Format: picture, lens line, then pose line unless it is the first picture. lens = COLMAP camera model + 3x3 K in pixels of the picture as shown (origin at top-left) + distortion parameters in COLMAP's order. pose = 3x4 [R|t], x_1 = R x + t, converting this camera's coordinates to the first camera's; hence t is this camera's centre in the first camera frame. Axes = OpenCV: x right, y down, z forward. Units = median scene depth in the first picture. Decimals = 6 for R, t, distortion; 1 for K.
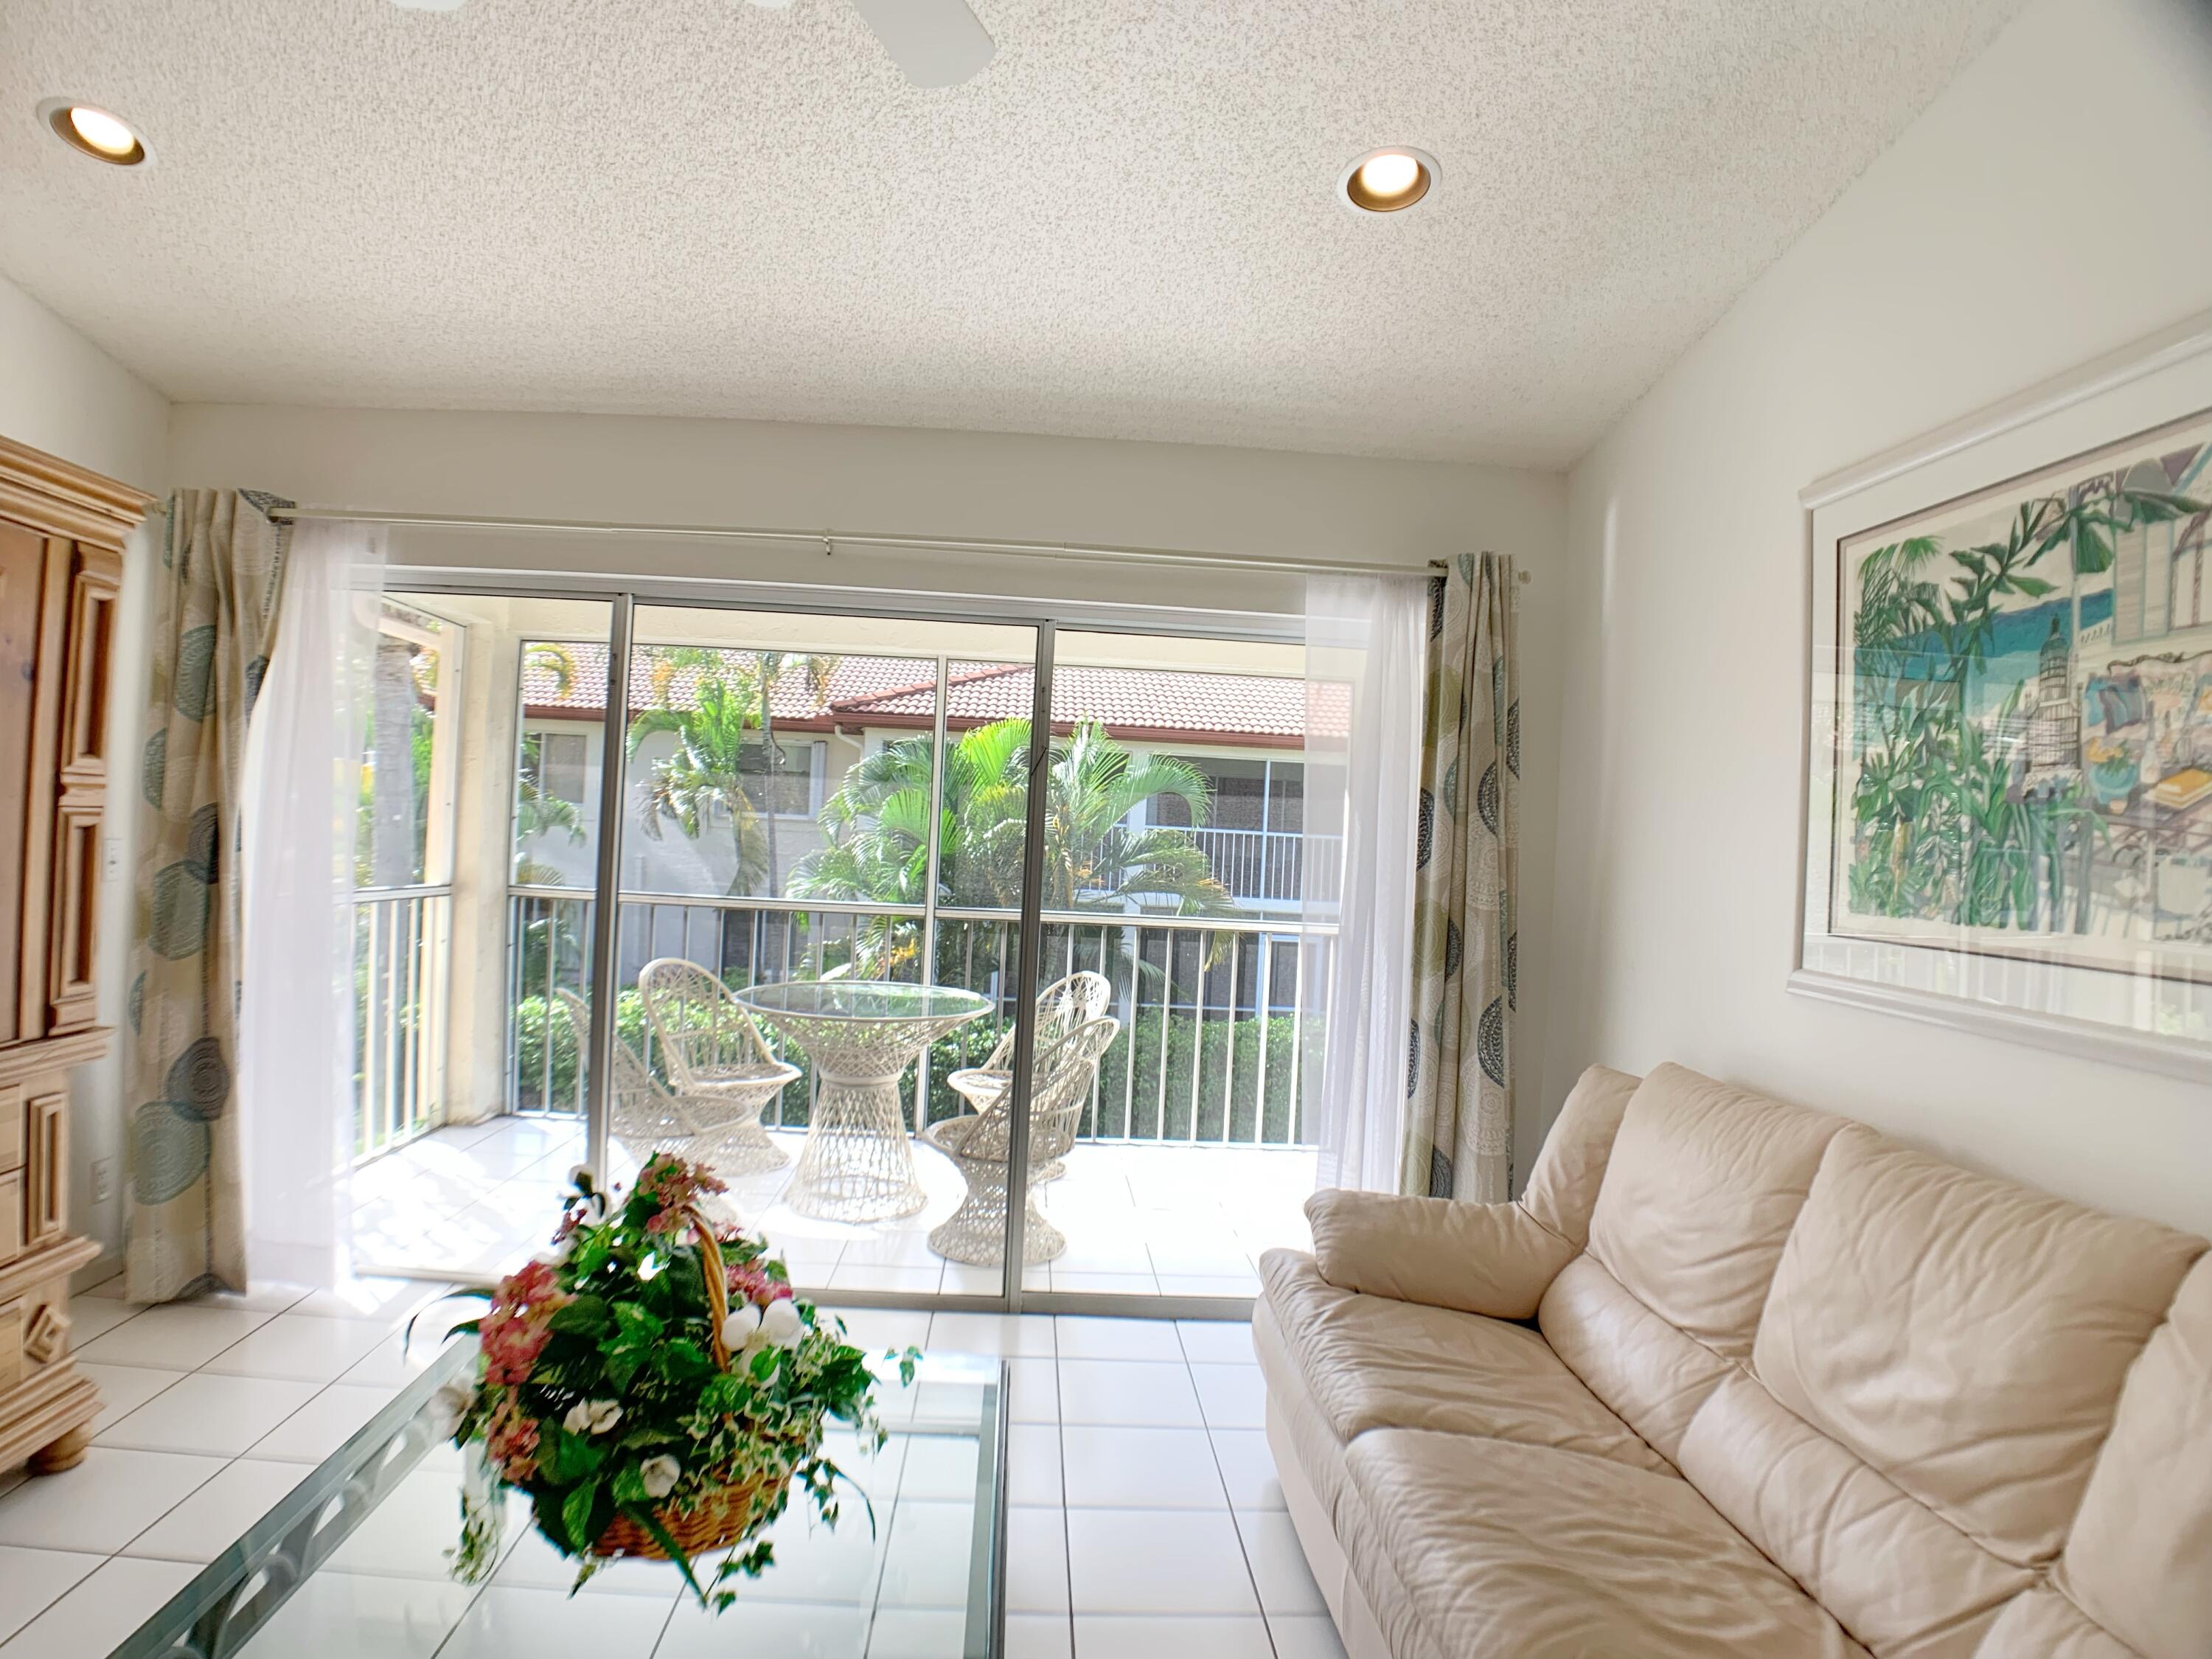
lens RADIAL K [[1160.6, 0, 1082.3], [0, 1160.6, 834.9], [0, 0, 1]] dist [-0.087090, 0.010250]
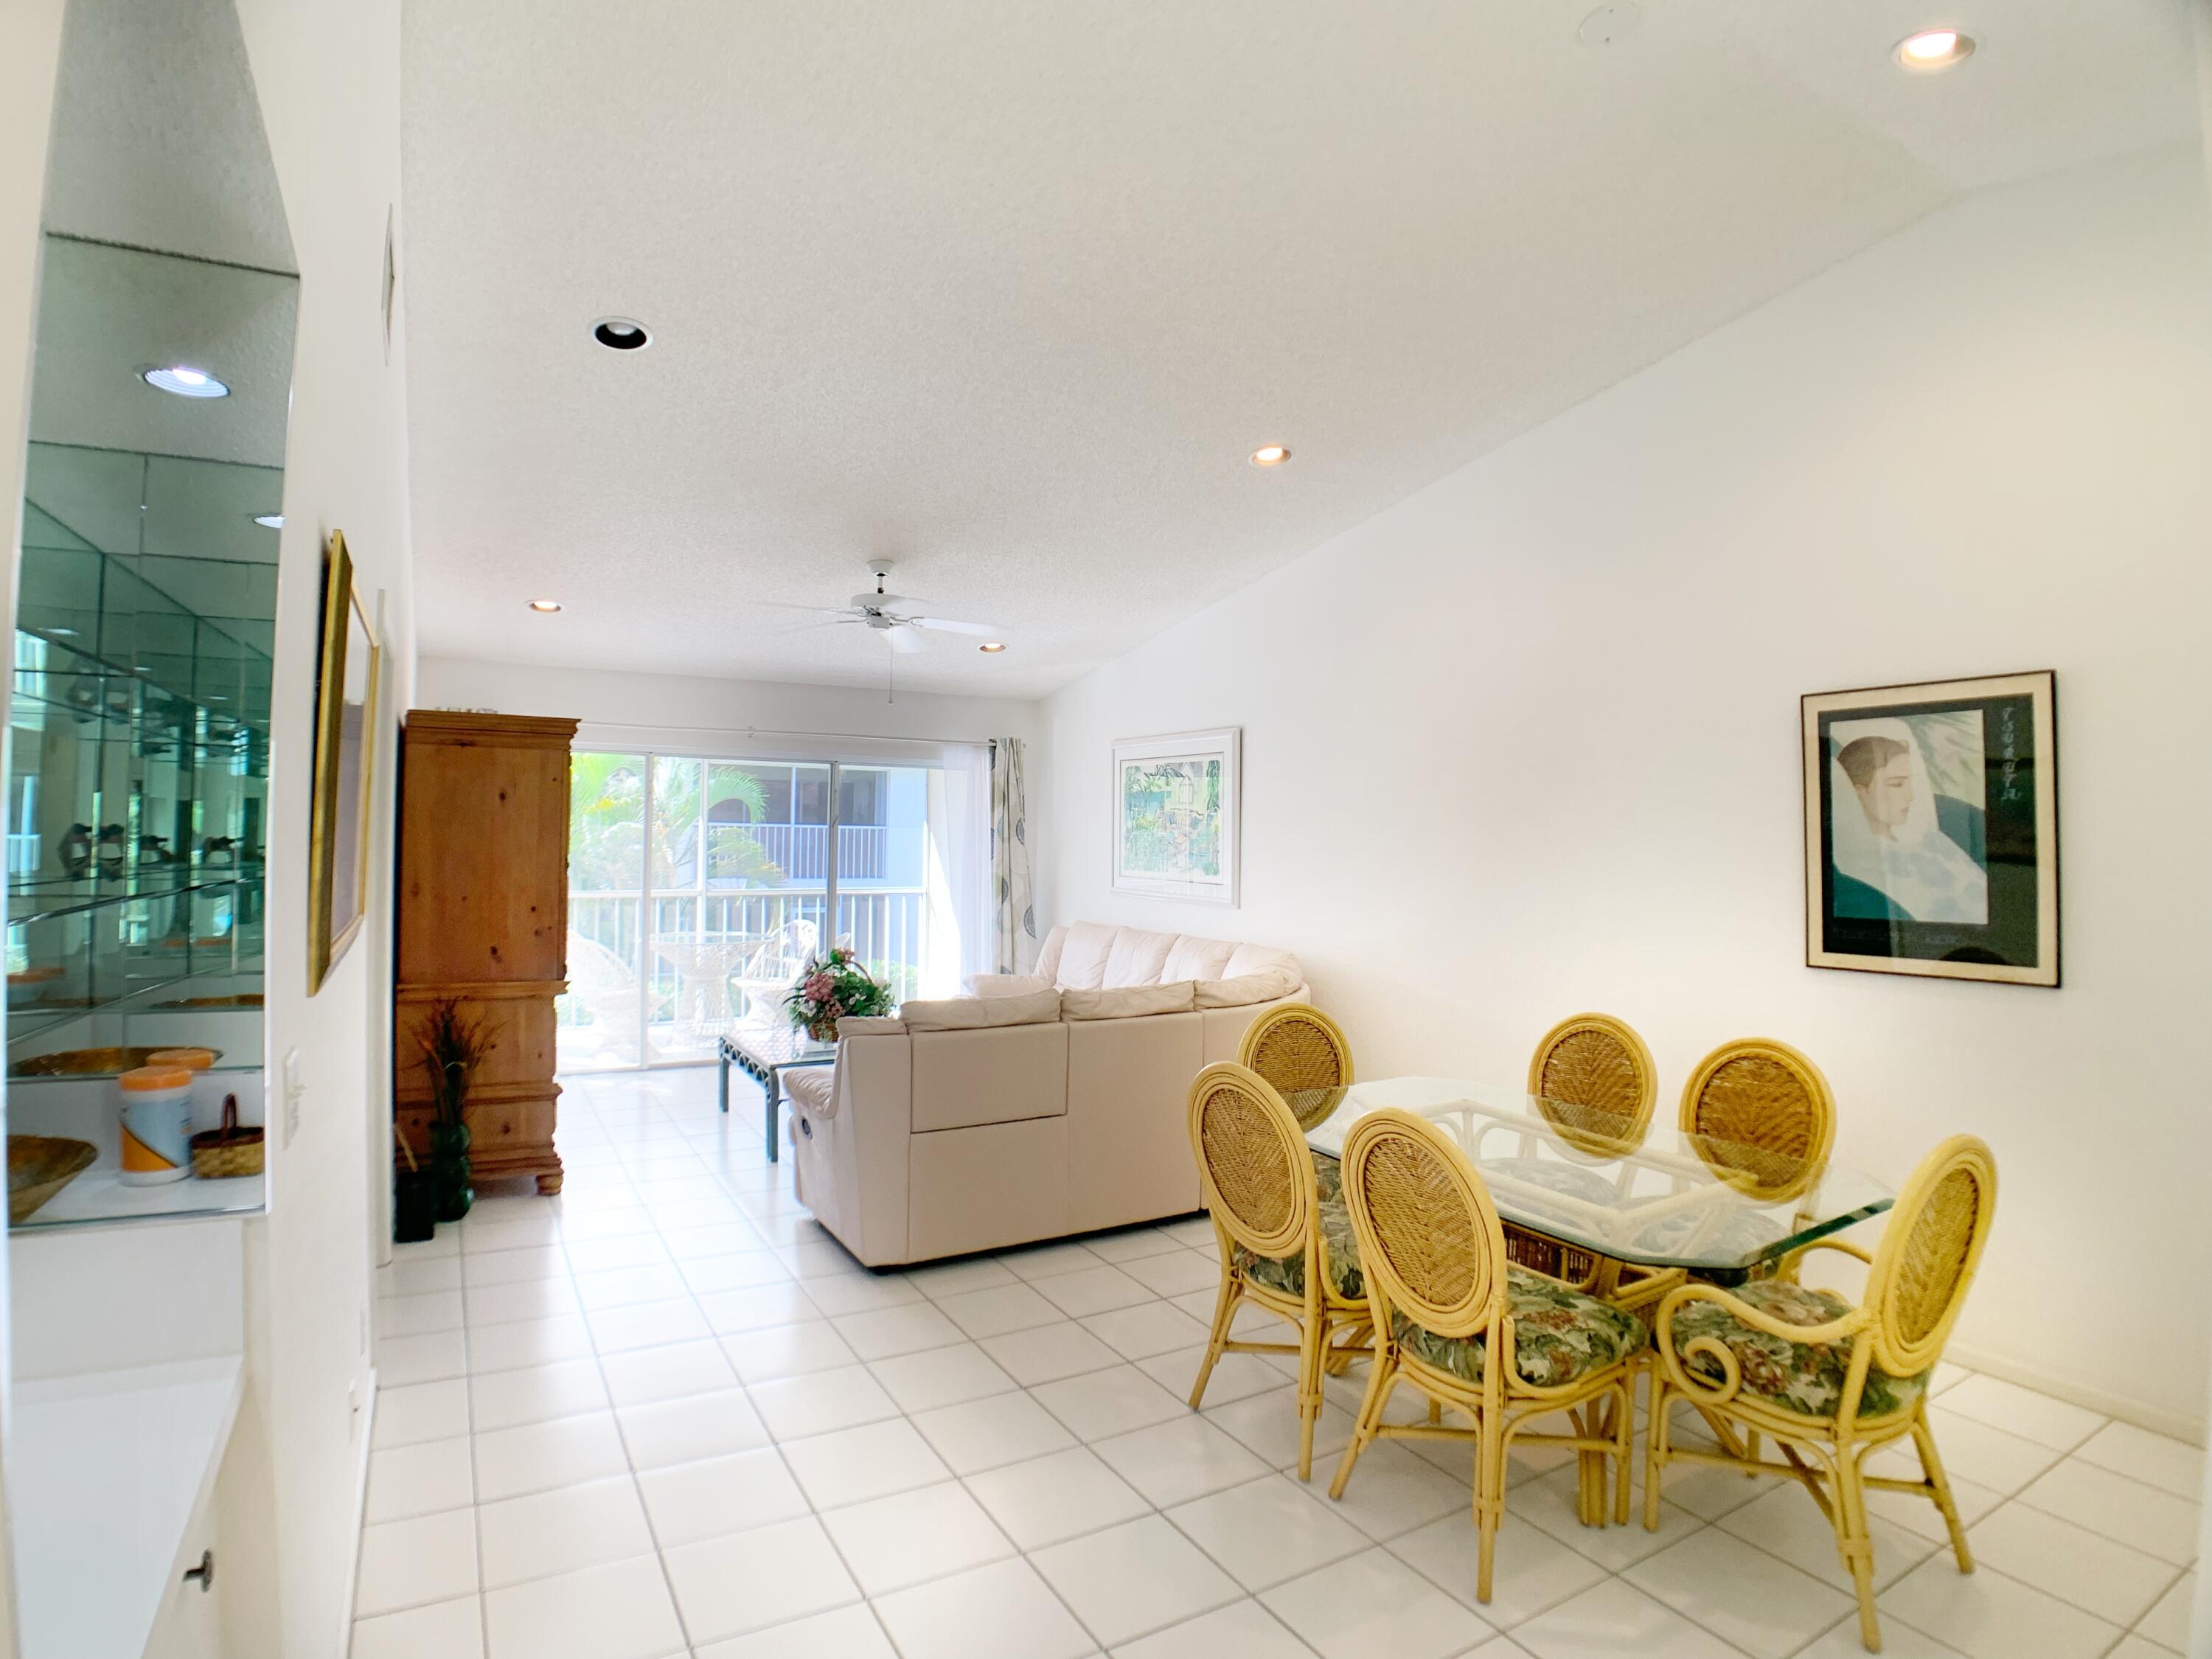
lens RADIAL K [[1160.6, 0, 1097.3], [0, 1160.6, 811.8], [0, 0, 1]] dist [-0.087090, 0.010250]
pose [[0.889460, -0.028475, 0.456125, -1.123633], [0.028498, 0.999571, 0.006829, -0.148159], [-0.456124, 0.006925, 0.889890, -2.375127]]
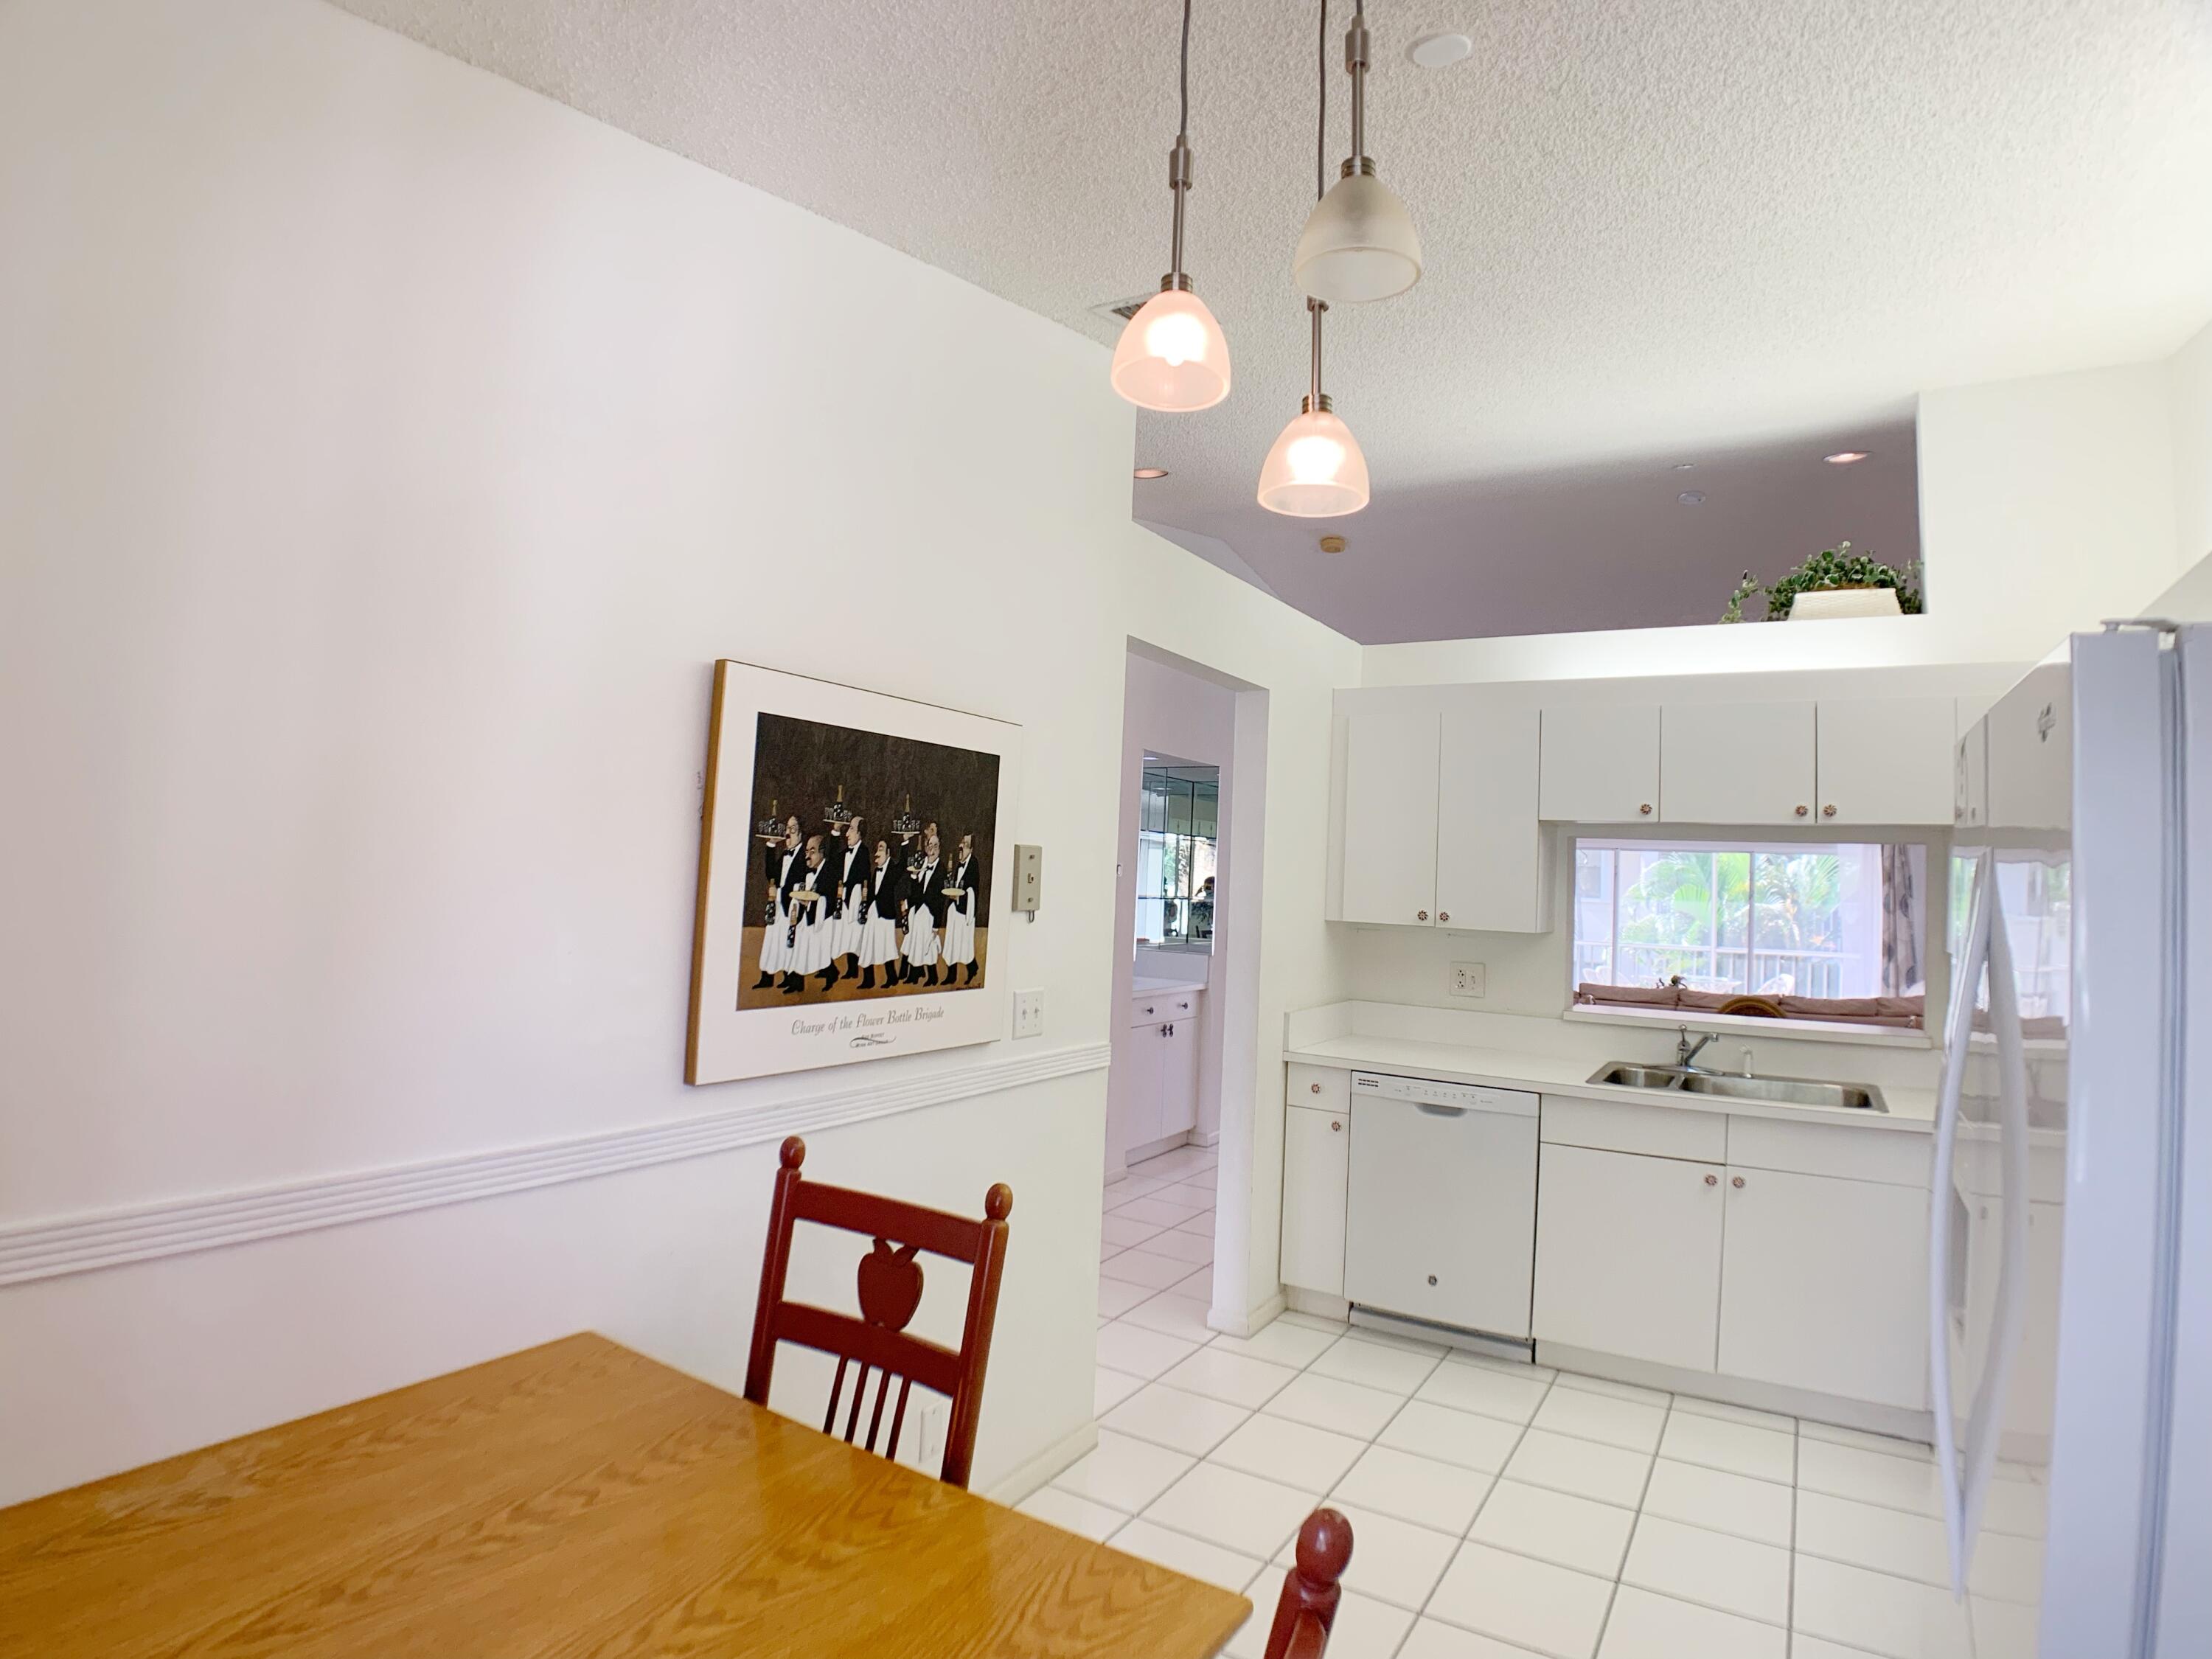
lens RADIAL K [[1160.6, 0, 1118.7], [0, 1160.6, 798.0], [0, 0, 1]] dist [-0.087090, 0.010250]
pose [[0.830364, -0.051781, -0.554810, 0.462397], [-0.001664, 0.995438, -0.095395, -0.052922], [0.557218, 0.080136, 0.826490, -4.649270]]
